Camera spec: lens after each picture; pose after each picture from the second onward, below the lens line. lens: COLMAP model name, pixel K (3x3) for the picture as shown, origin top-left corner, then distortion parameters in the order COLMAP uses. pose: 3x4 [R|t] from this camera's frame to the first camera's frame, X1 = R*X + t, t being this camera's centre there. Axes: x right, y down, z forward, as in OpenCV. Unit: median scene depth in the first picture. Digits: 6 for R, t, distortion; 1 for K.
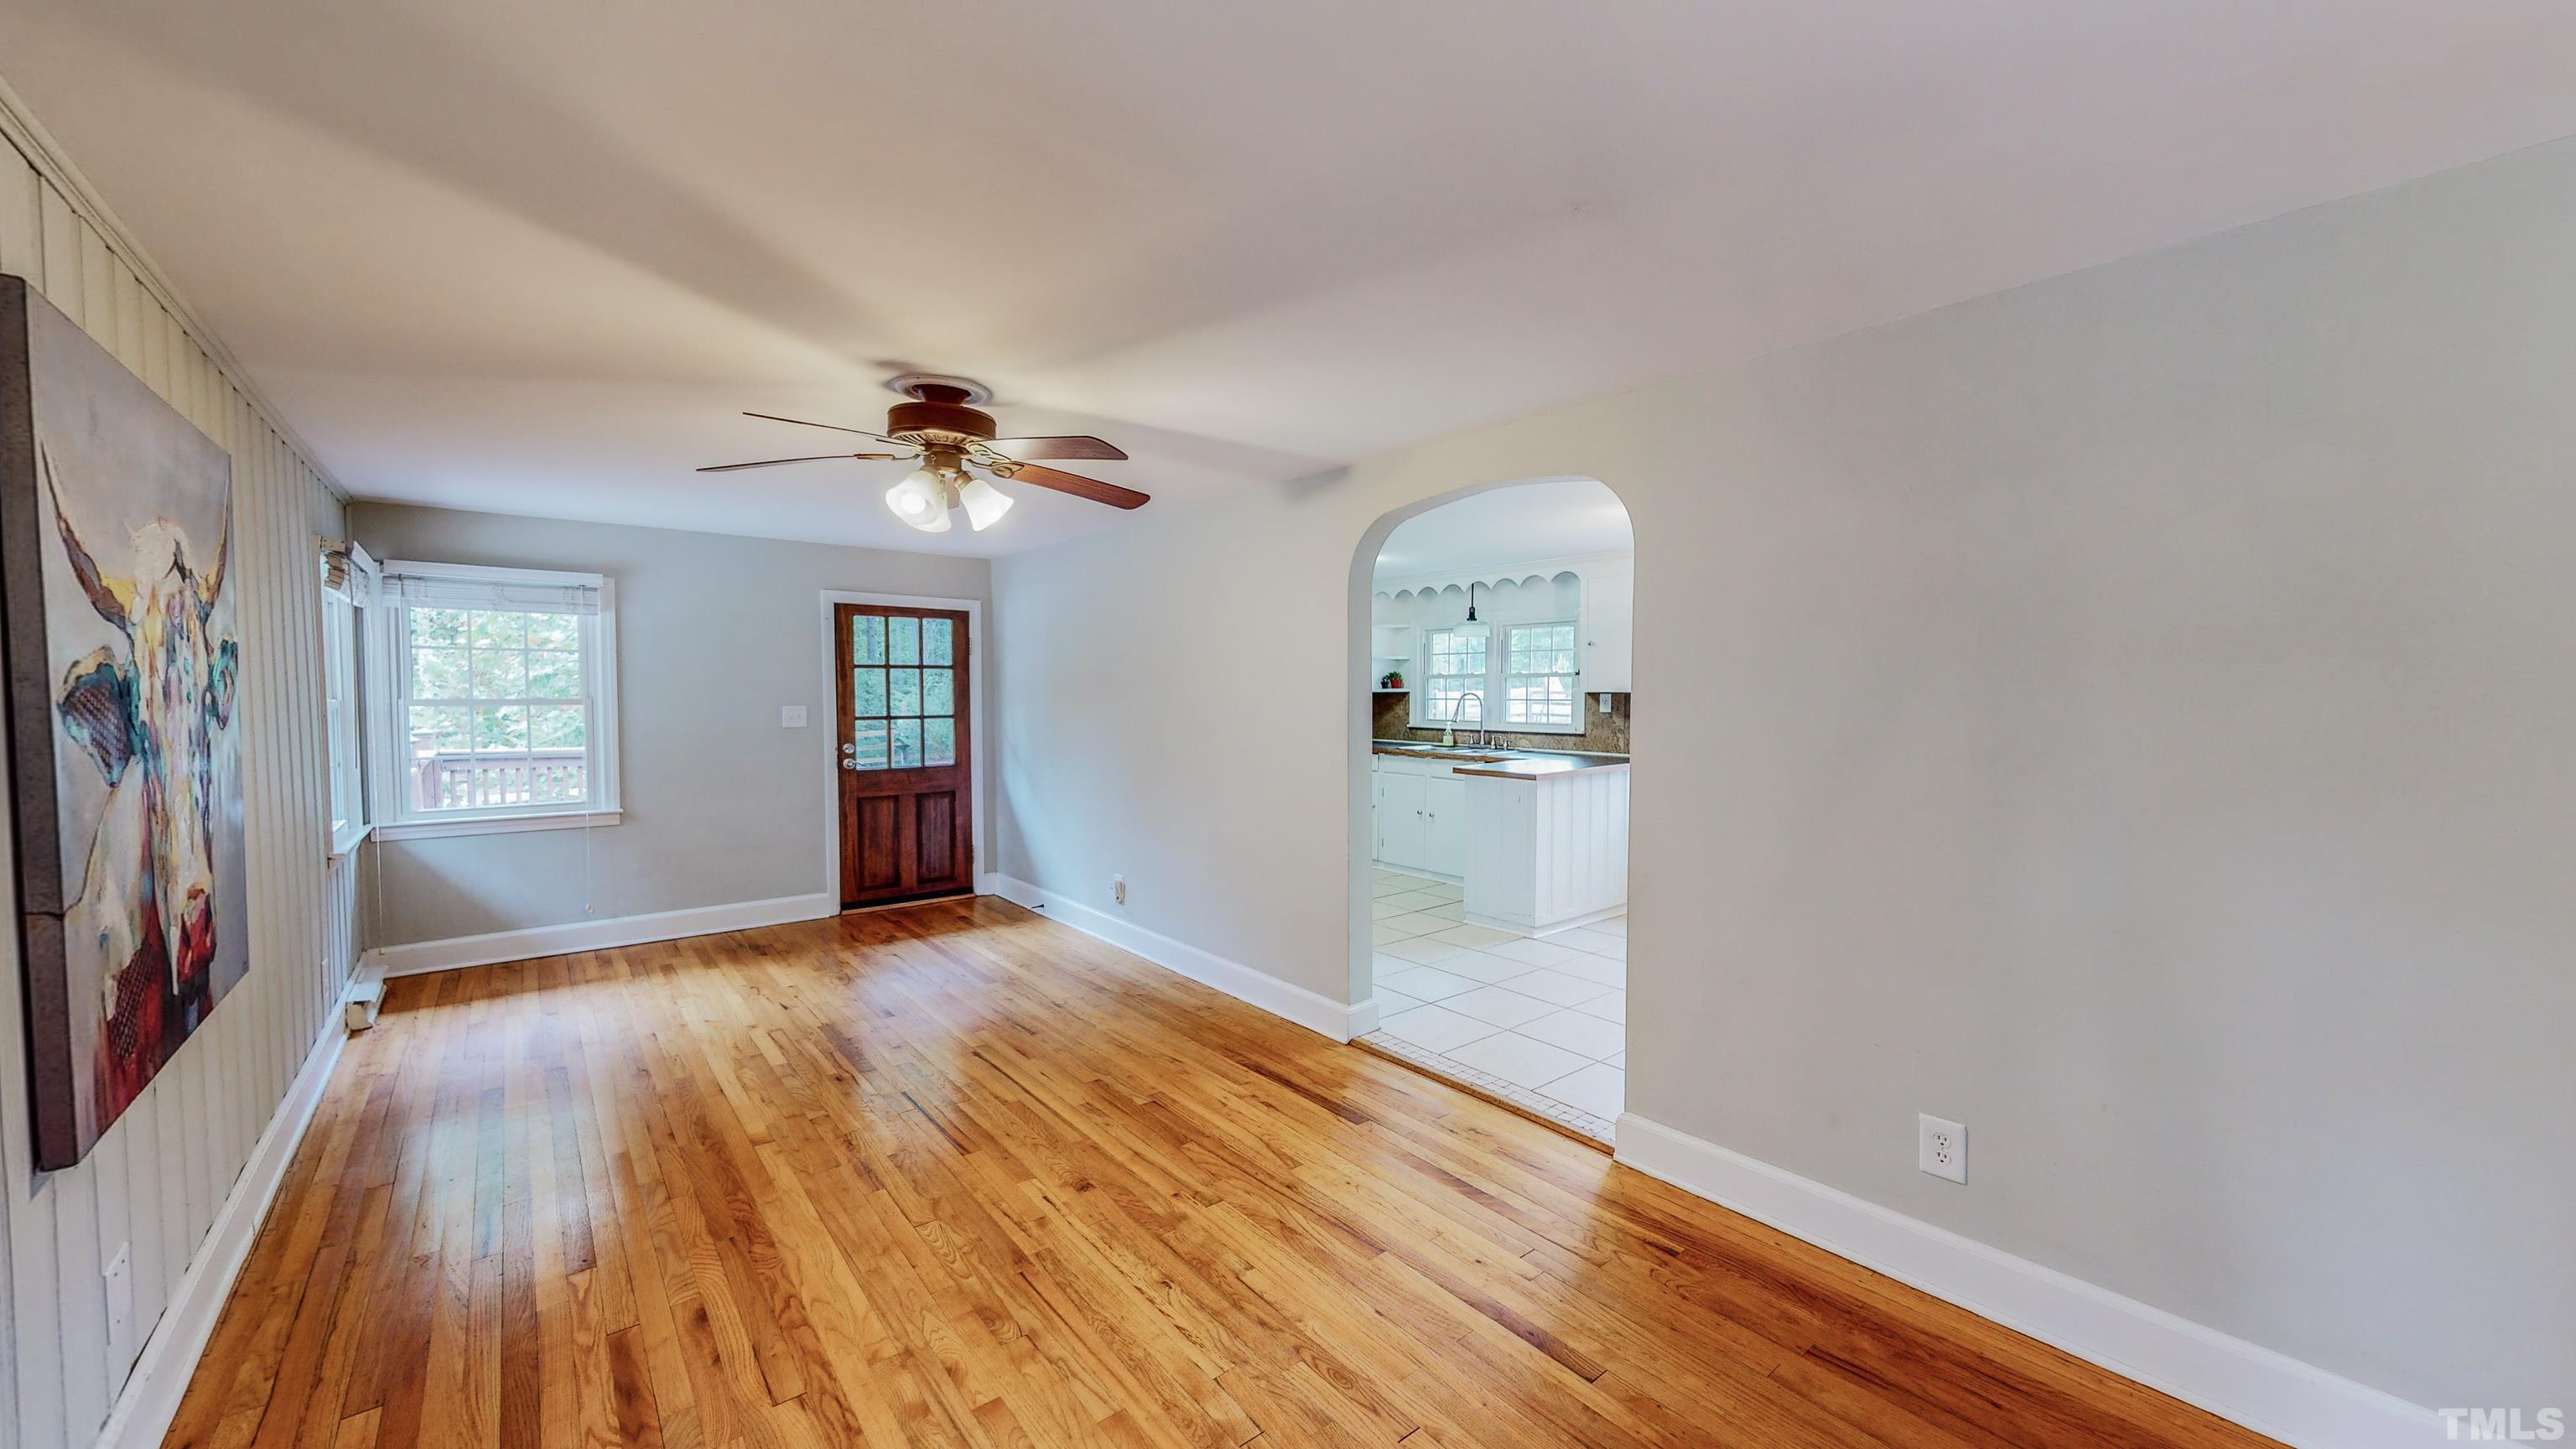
lens RADIAL K [[943.7, 0, 1288.0], [0, 943.7, 724.5], [0, 0, 1]] dist [-0.000648, 0.000167]
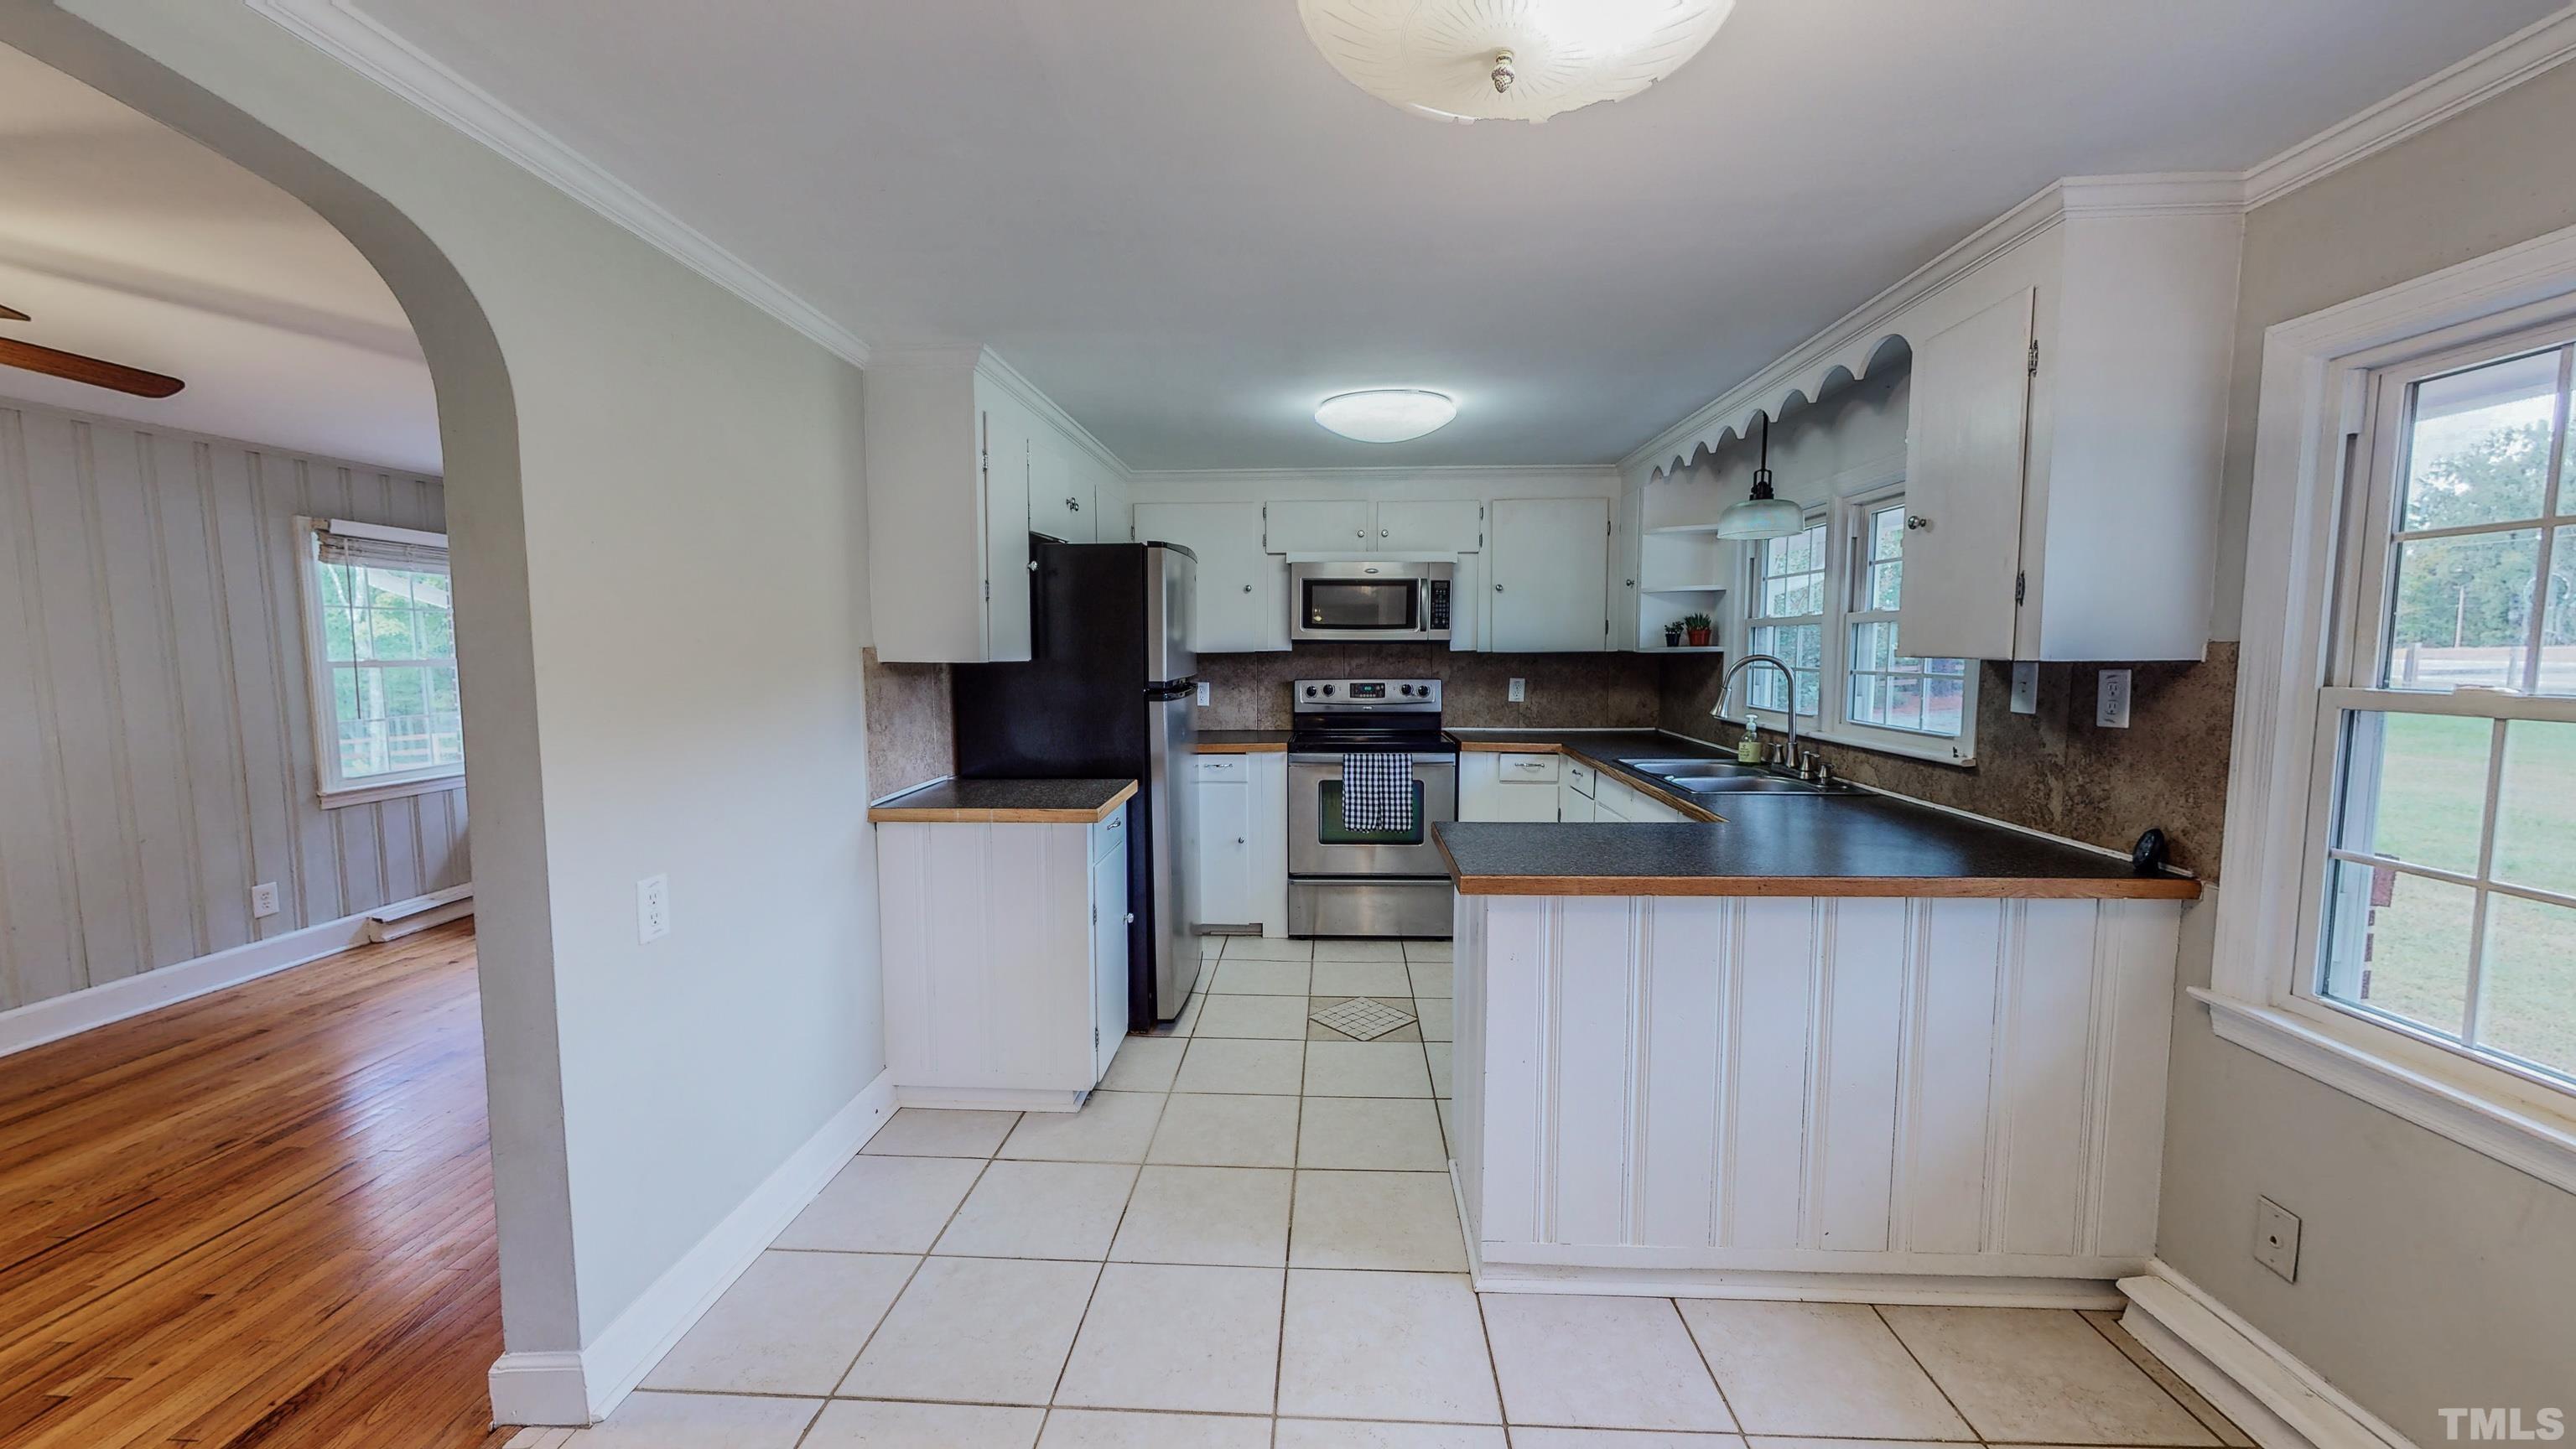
lens RADIAL K [[943.7, 0, 1288.0], [0, 943.7, 724.5], [0, 0, 1]] dist [-0.000648, 0.000167]
pose [[0.738379, 0.055971, -0.672059, 0.336193], [-0.023048, 0.998062, 0.057799, -0.021345], [0.673992, -0.027188, 0.738239, 0.491305]]
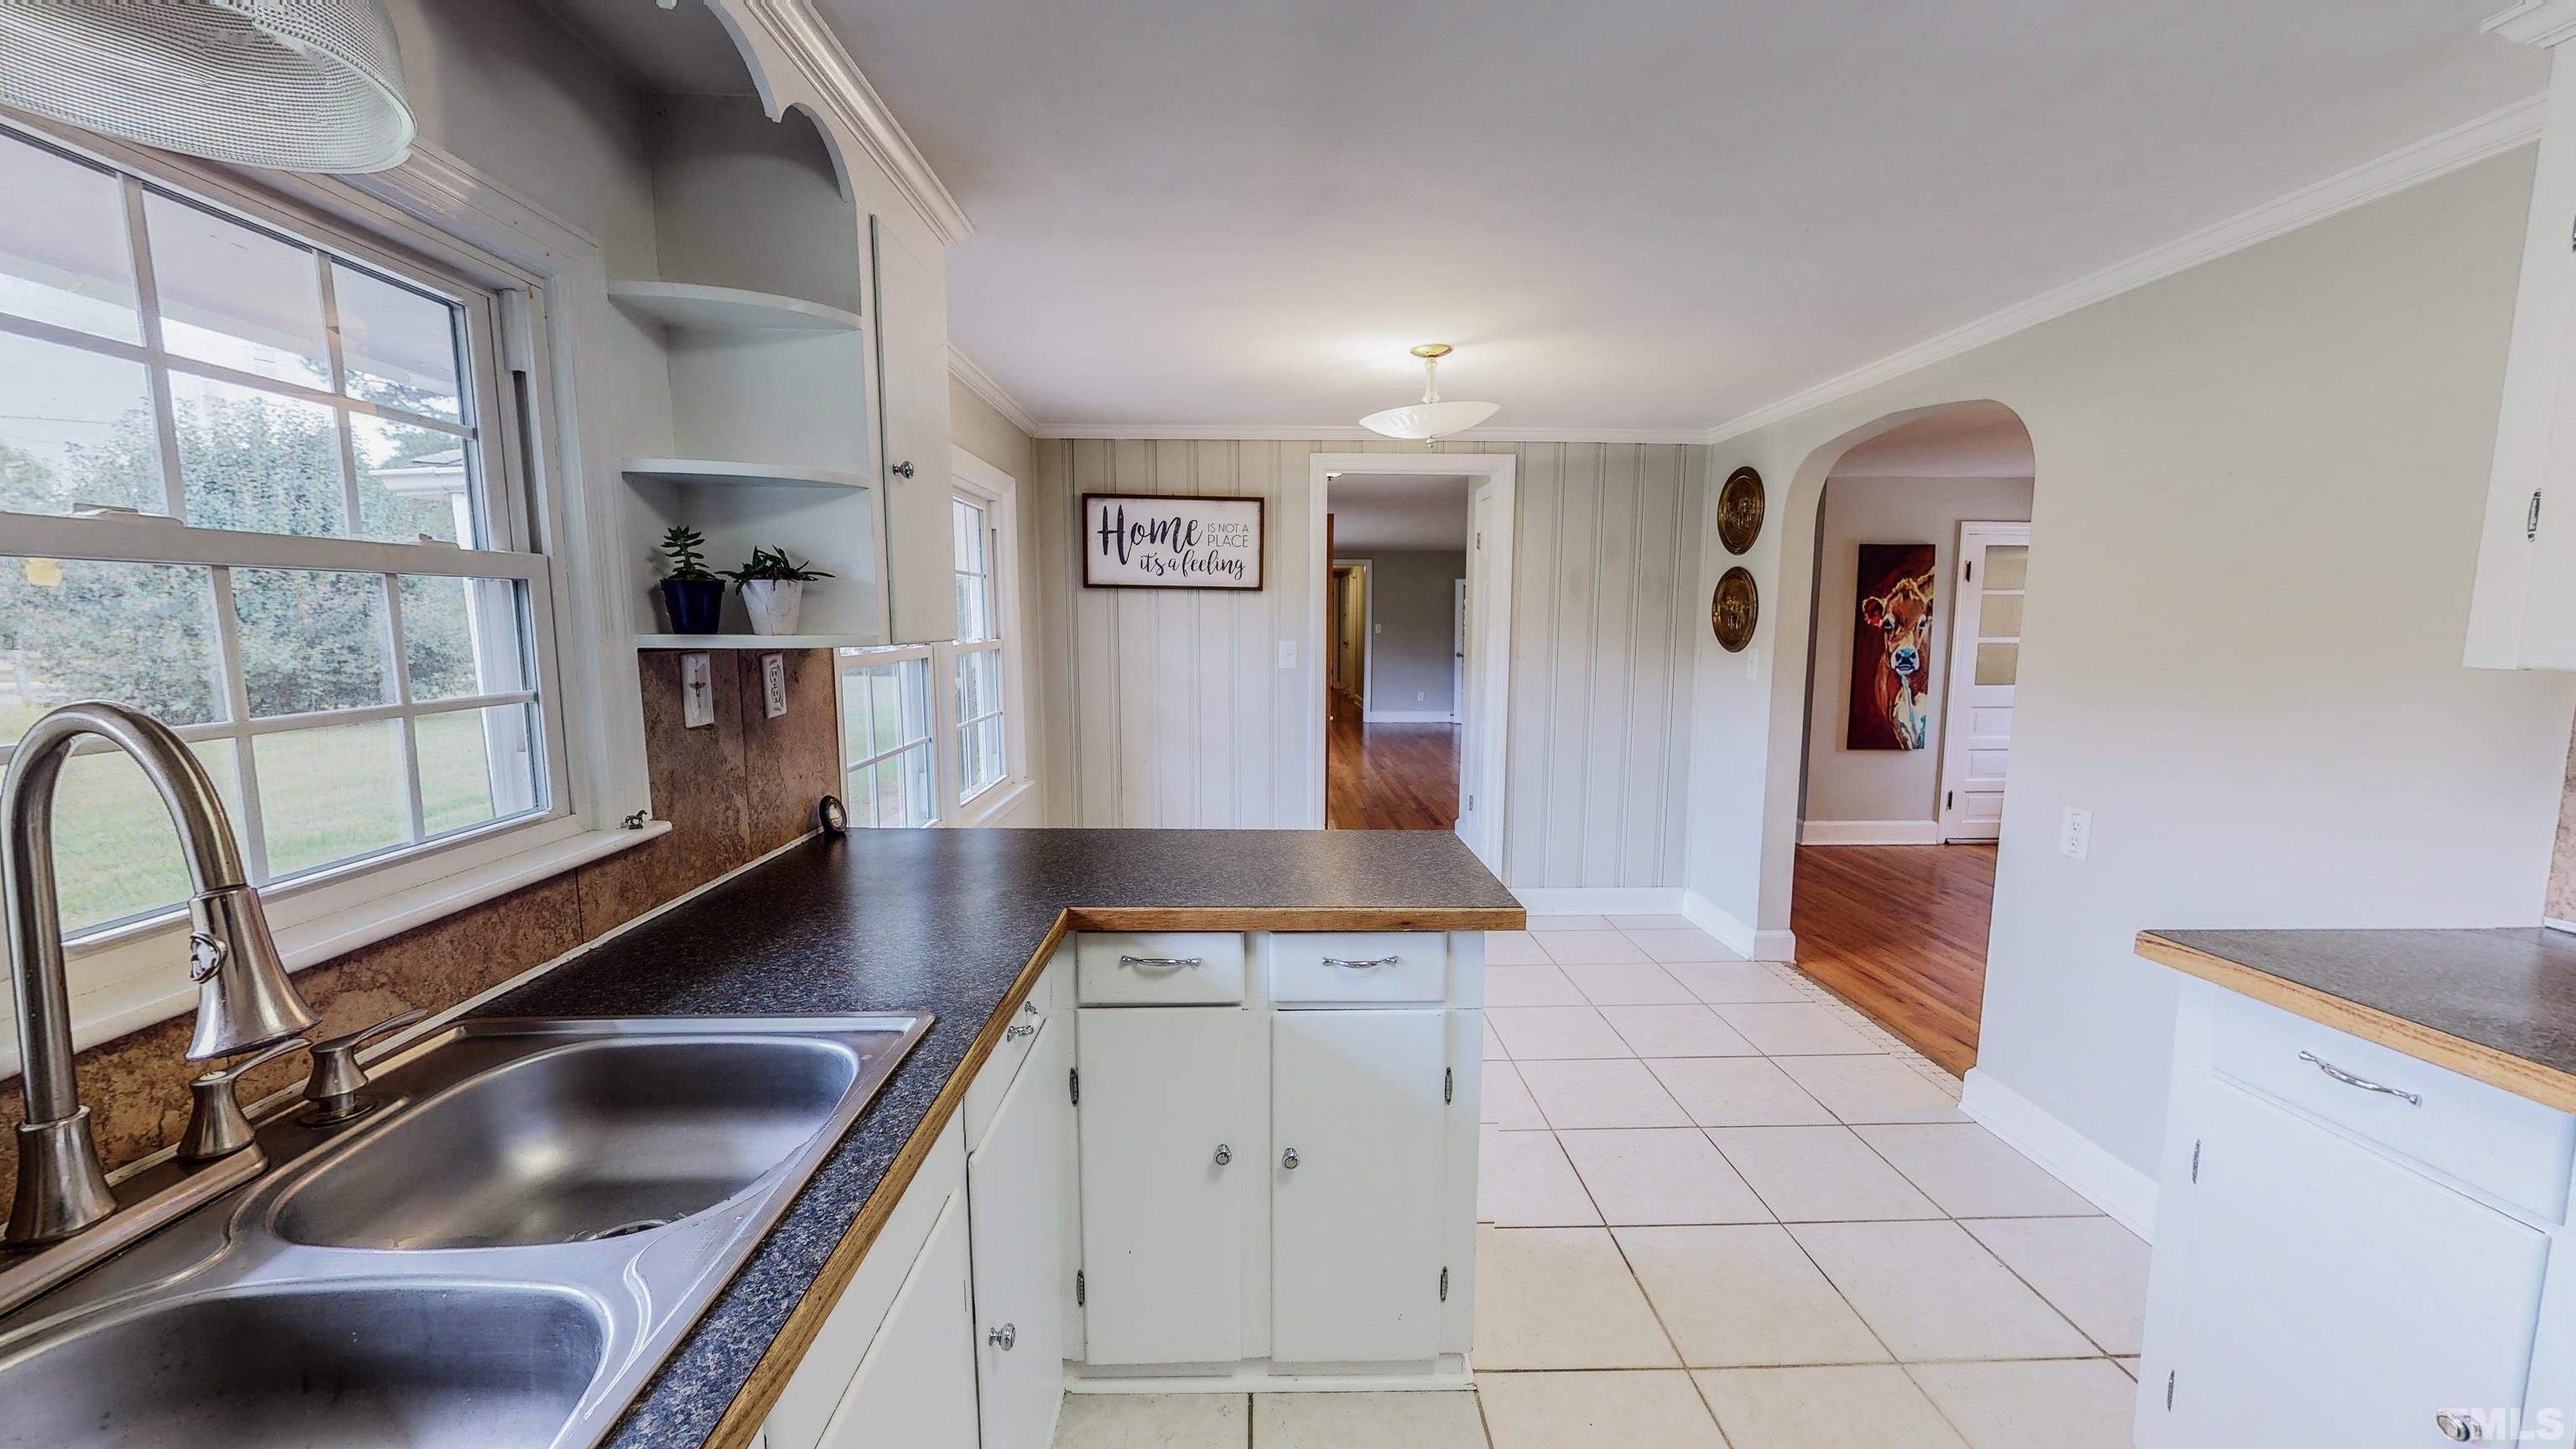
lens RADIAL K [[943.7, 0, 1288.0], [0, 943.7, 724.5], [0, 0, 1]] dist [-0.000648, 0.000167]
pose [[-0.793924, -0.071781, 0.603765, 0.049061], [0.020133, 0.989359, 0.144098, -0.043081], [-0.607684, 0.126558, -0.784030, 0.999098]]
